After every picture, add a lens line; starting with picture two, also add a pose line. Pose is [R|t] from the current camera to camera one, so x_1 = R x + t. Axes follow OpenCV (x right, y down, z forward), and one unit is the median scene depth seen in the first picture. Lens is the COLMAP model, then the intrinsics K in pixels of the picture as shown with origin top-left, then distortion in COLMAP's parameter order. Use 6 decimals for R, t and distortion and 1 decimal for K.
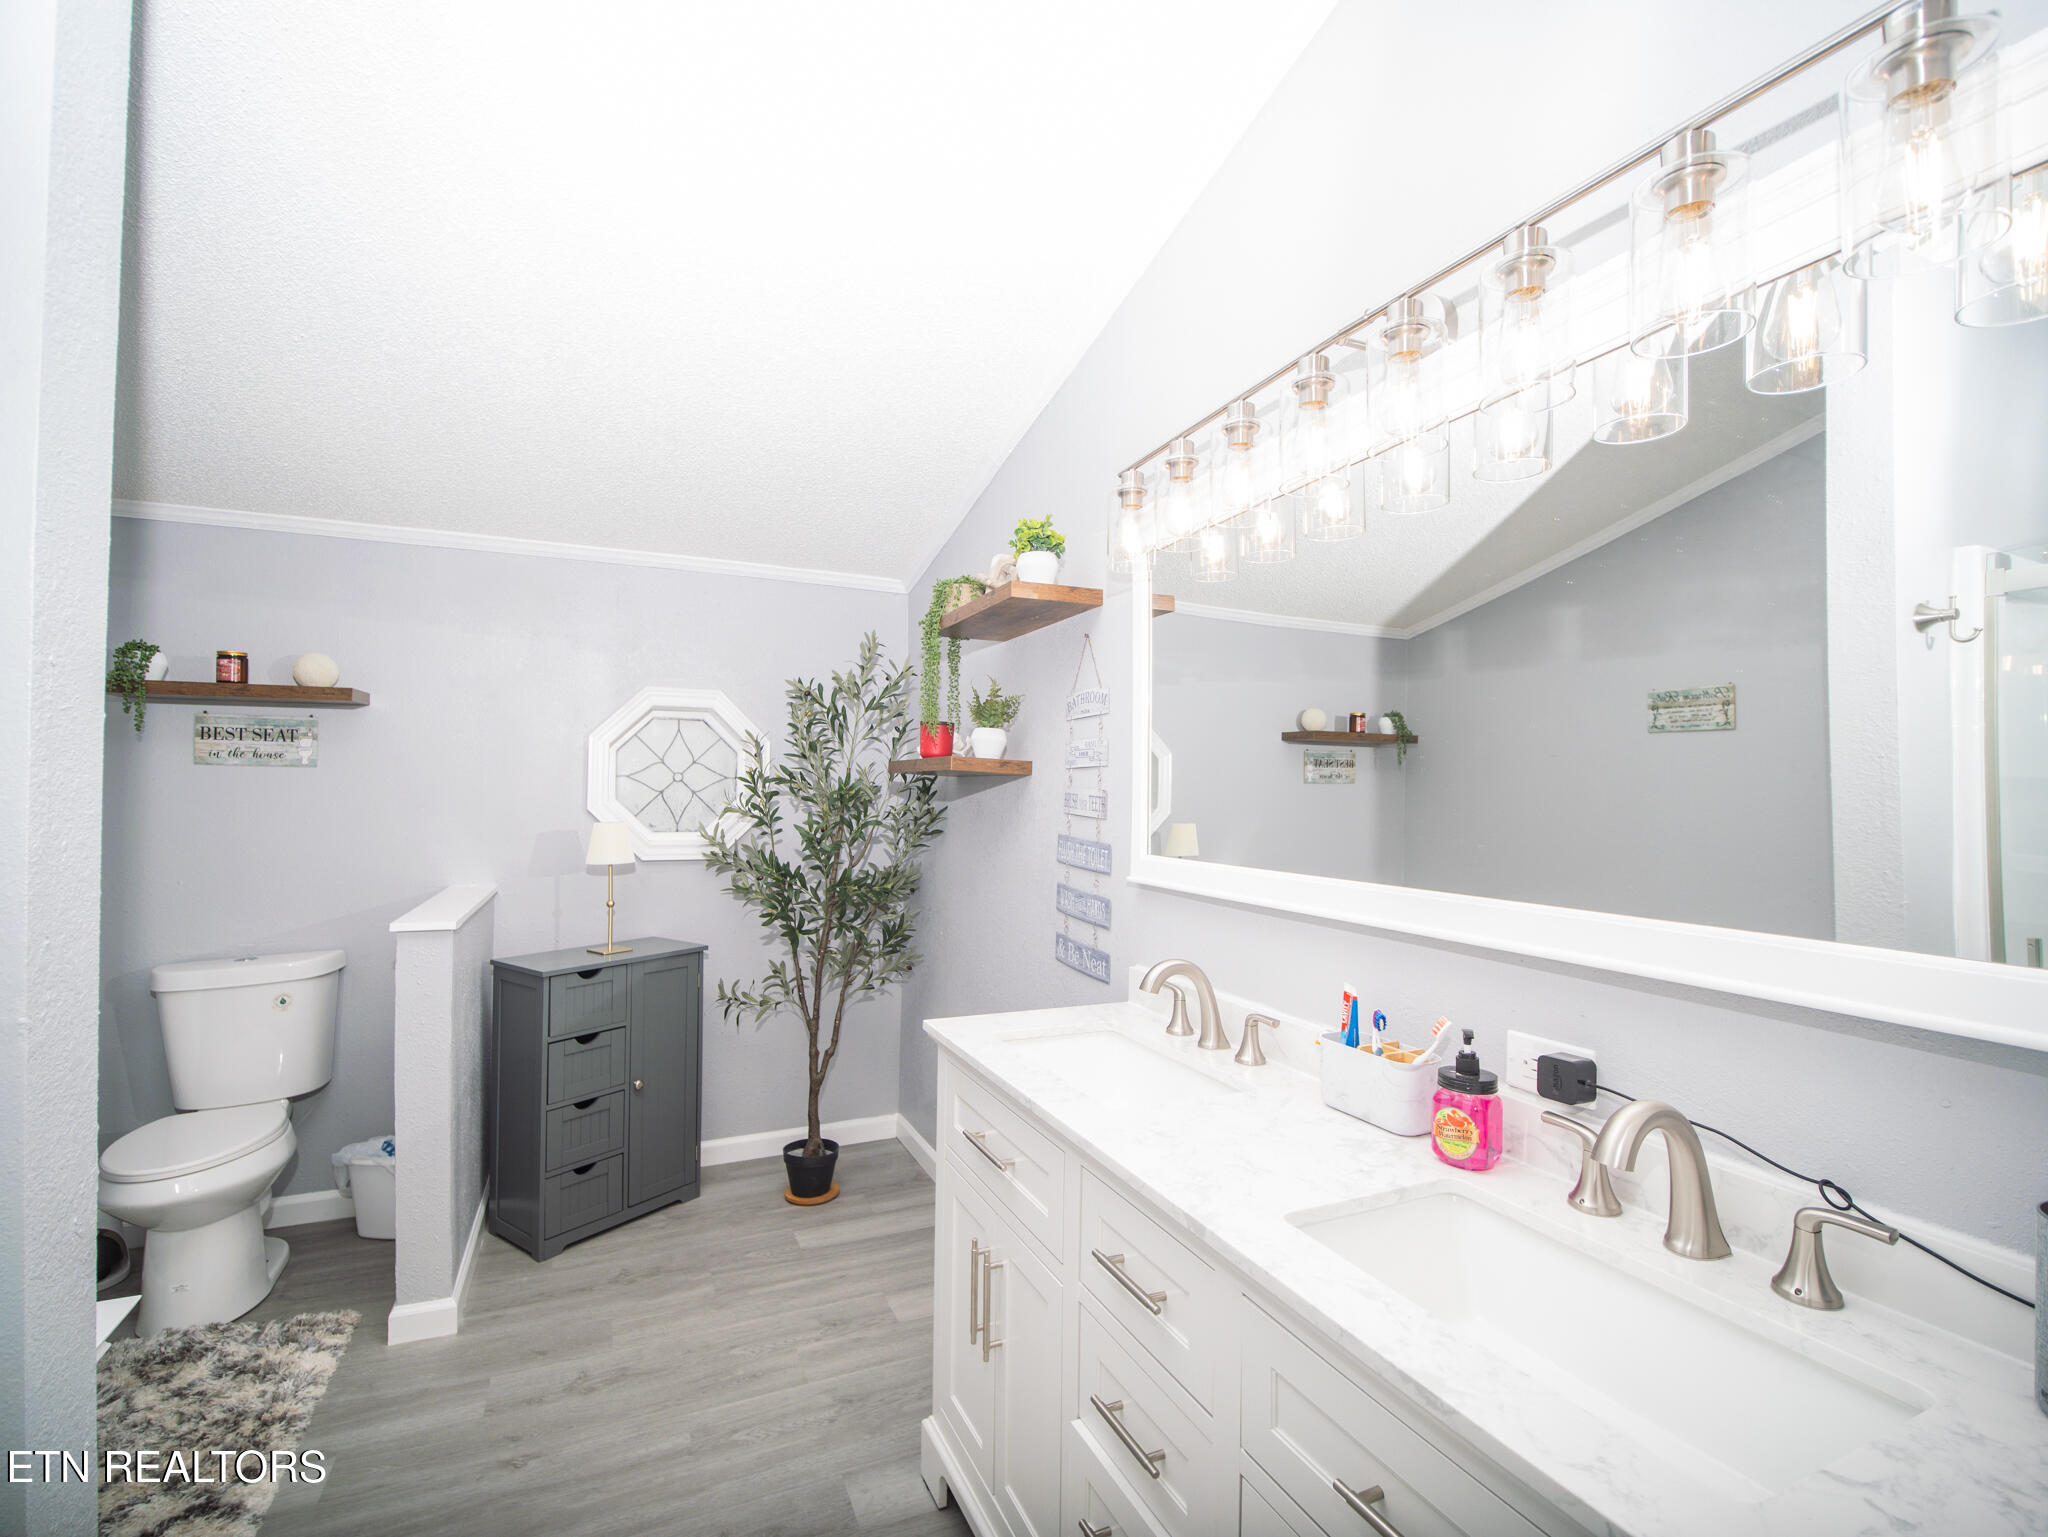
lens RADIAL K [[914.4, 0, 1018.0], [0, 914.4, 774.4], [0, 0, 1]] dist [-0.016946, -0.001490]
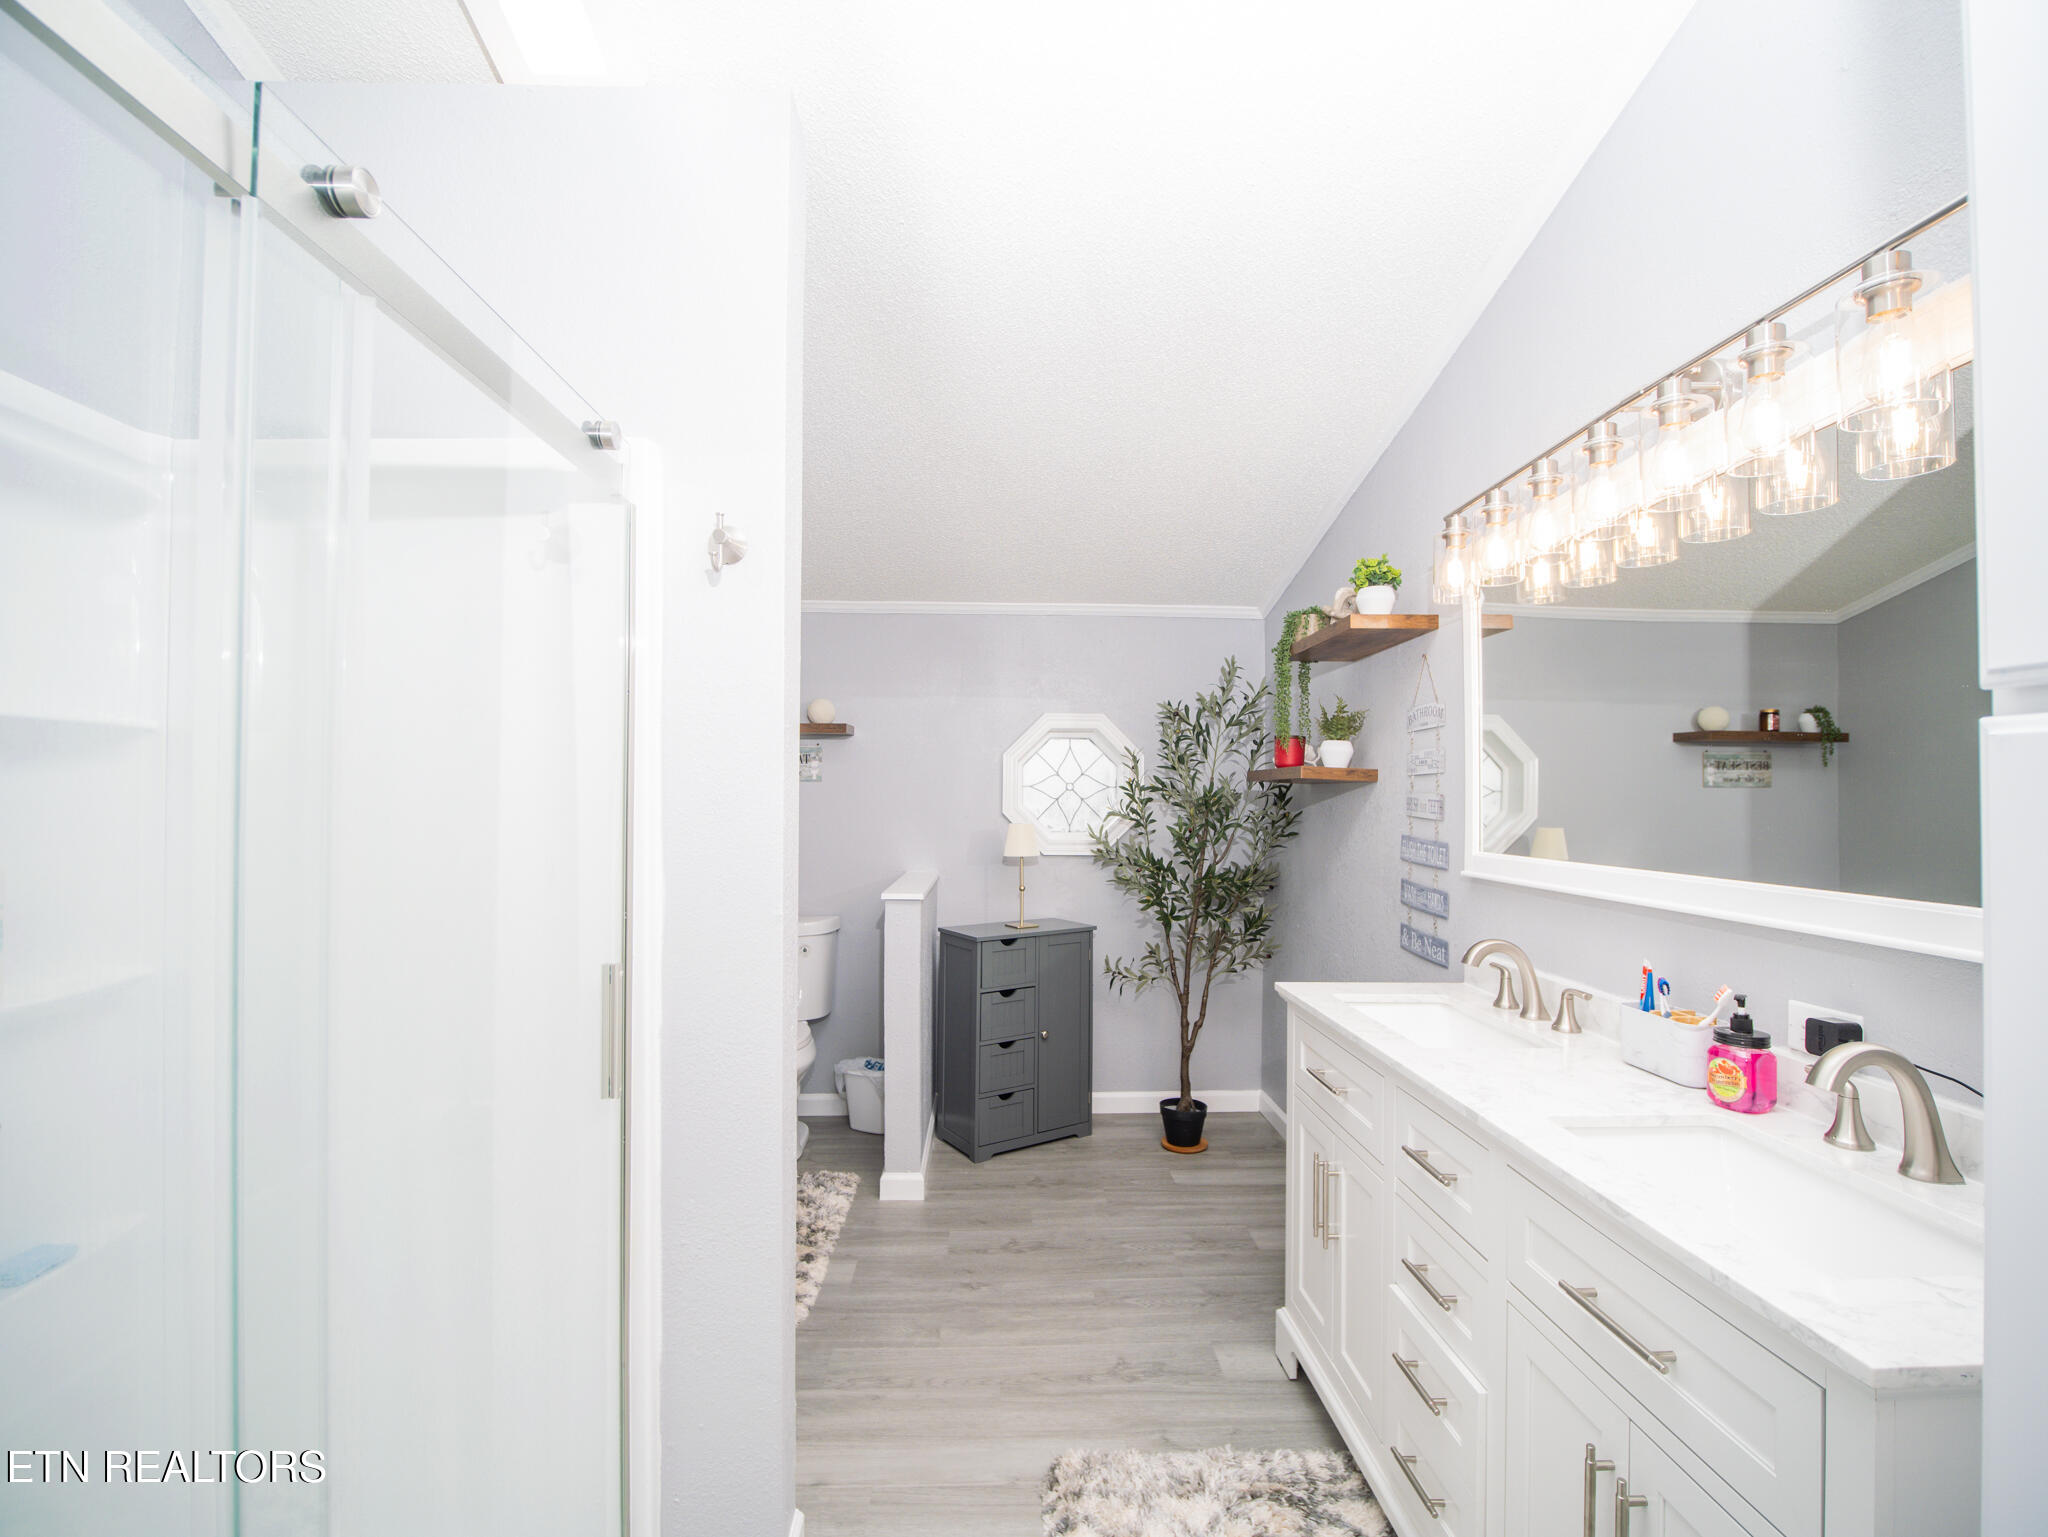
lens RADIAL K [[914.4, 0, 1018.0], [0, 914.4, 774.4], [0, 0, 1]] dist [-0.016946, -0.001490]
pose [[0.923641, -0.014332, -0.382991, 0.030555], [0.010673, 0.999875, -0.011678, -0.000002], [0.383110, 0.006699, 0.923678, -0.161064]]
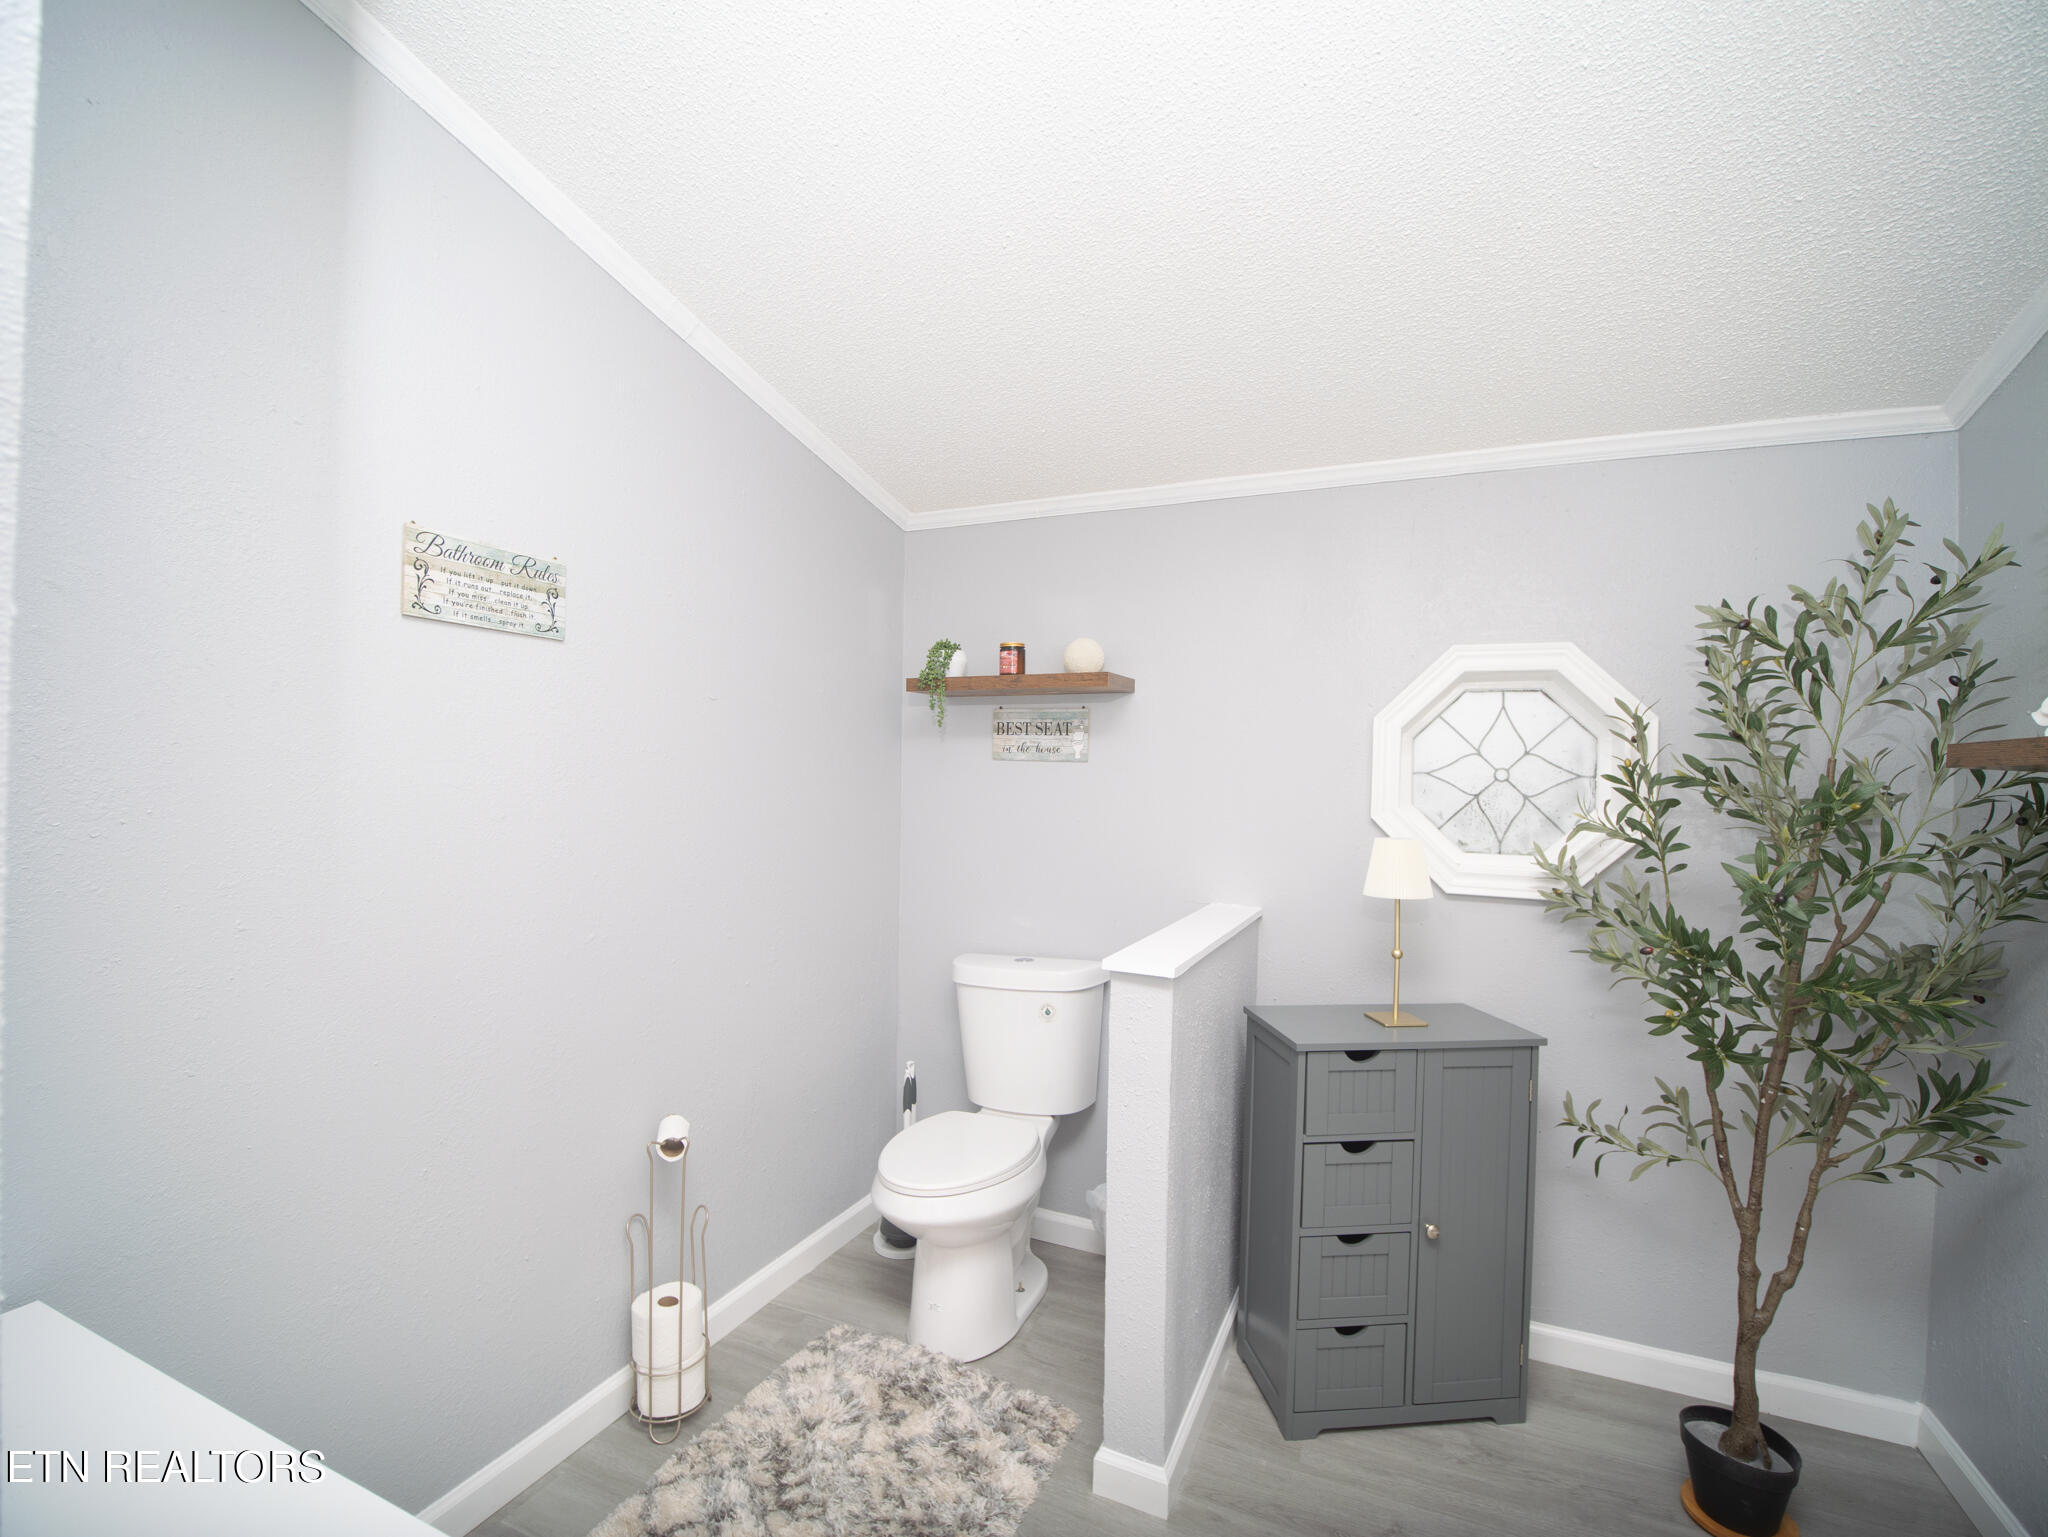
lens RADIAL K [[914.4, 0, 1018.0], [0, 914.4, 774.4], [0, 0, 1]] dist [-0.016946, -0.001490]
pose [[0.656987, 0.004091, -0.753890, -0.107593], [-0.002942, 0.999992, 0.002862, 0.002078], [0.753896, 0.000338, 0.656994, 0.311321]]
